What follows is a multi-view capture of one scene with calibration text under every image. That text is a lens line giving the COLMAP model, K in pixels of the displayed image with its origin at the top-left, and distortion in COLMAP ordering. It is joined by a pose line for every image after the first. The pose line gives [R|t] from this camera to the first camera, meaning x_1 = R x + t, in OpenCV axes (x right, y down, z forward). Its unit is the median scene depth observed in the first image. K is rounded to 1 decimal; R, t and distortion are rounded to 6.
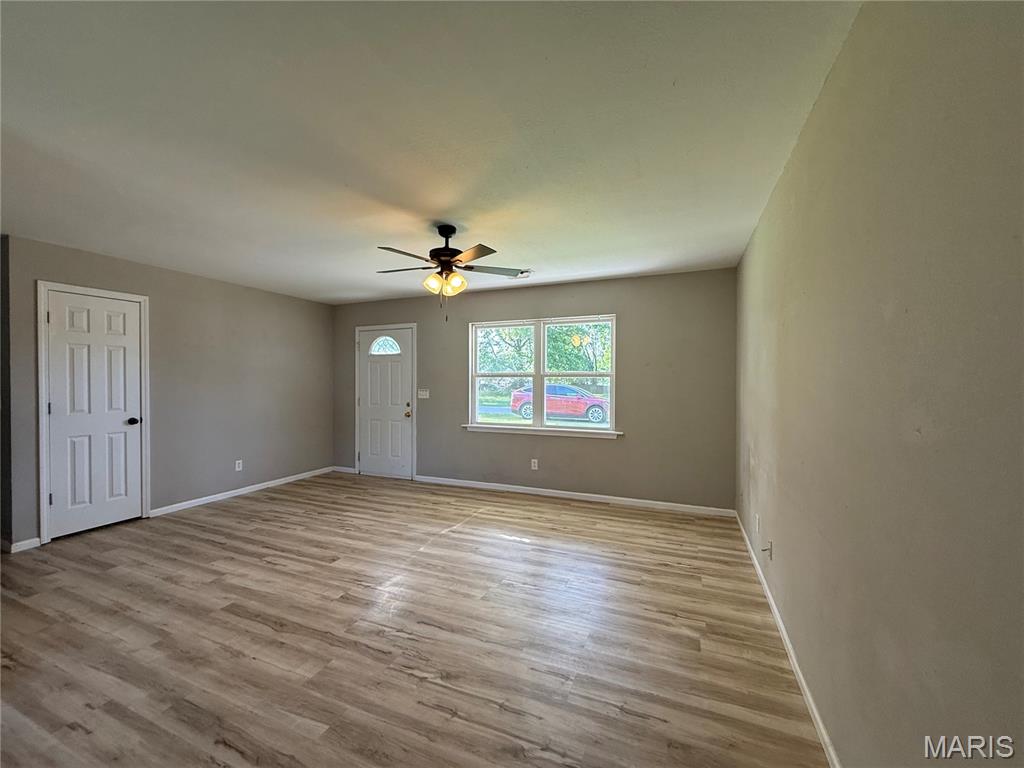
lens RADIAL K [[409.4, 0, 513.1], [0, 409.4, 381.5], [0, 0, 1]] dist [0.001042, -0.000090]
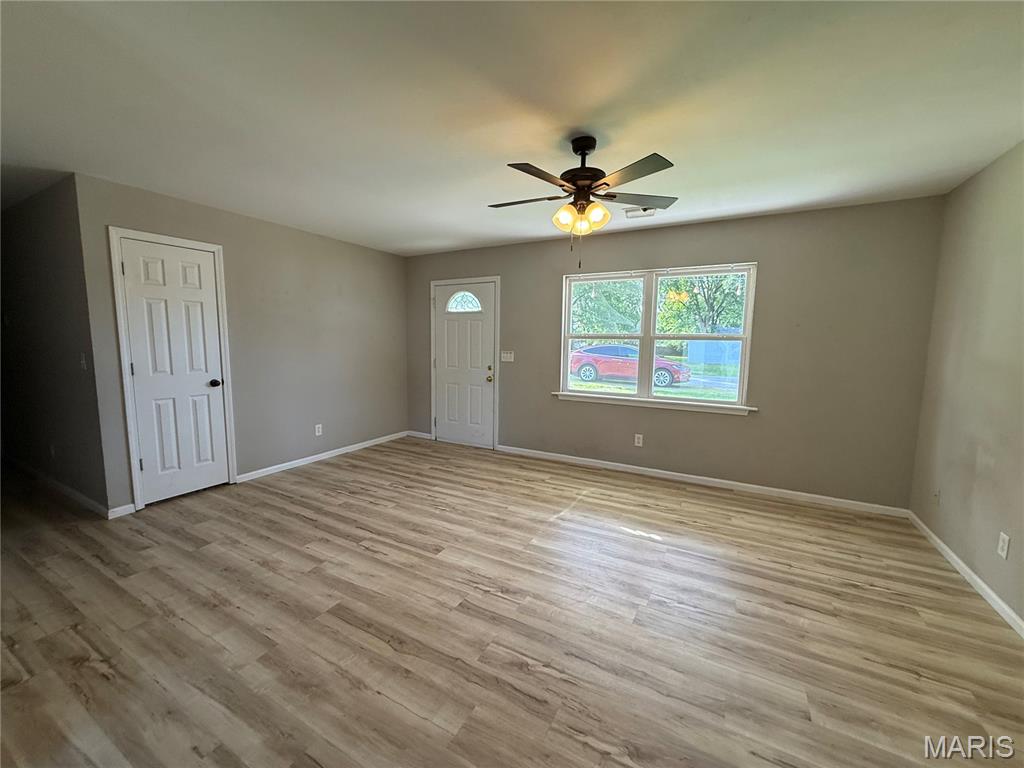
lens RADIAL K [[409.4, 0, 512.4], [0, 409.4, 380.6], [0, 0, 1]] dist [0.001042, -0.000090]
pose [[0.994028, 0.021862, -0.106913, -0.166976], [-0.011258, 0.995043, 0.098803, -0.008716], [0.108543, -0.097009, 0.989347, 0.163805]]
